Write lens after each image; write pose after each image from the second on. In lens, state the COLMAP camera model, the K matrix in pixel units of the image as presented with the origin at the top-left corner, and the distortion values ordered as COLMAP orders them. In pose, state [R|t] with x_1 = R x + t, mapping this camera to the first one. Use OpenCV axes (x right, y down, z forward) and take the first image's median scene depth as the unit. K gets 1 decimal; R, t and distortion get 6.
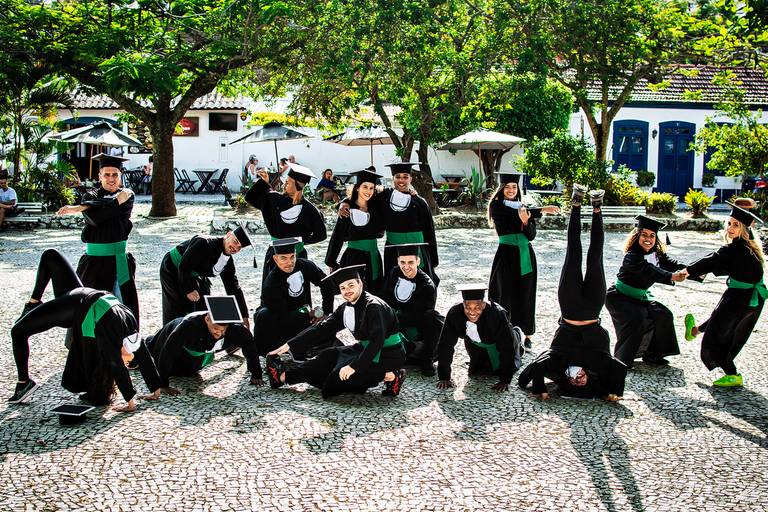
lens RADIAL K [[1241.1, 0, 385.3], [0, 1241.1, 254.7], [0, 0, 1]] dist [-0.168905, 0.113116]
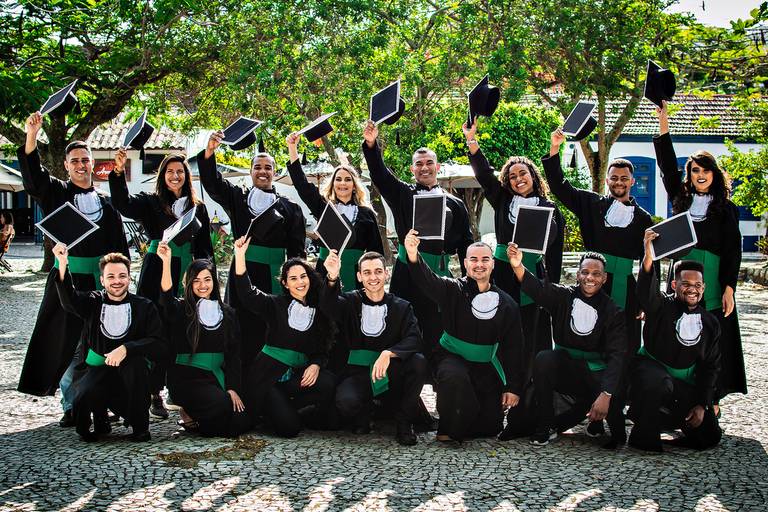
lens RADIAL K [[1241.1, 0, 385.3], [0, 1241.1, 254.7], [0, 0, 1]] dist [-0.168905, 0.113116]
pose [[0.999934, -0.010680, -0.004216, 0.037459], [0.010437, 0.998485, -0.054018, 0.004114], [0.004786, 0.053970, 0.998531, 0.190364]]
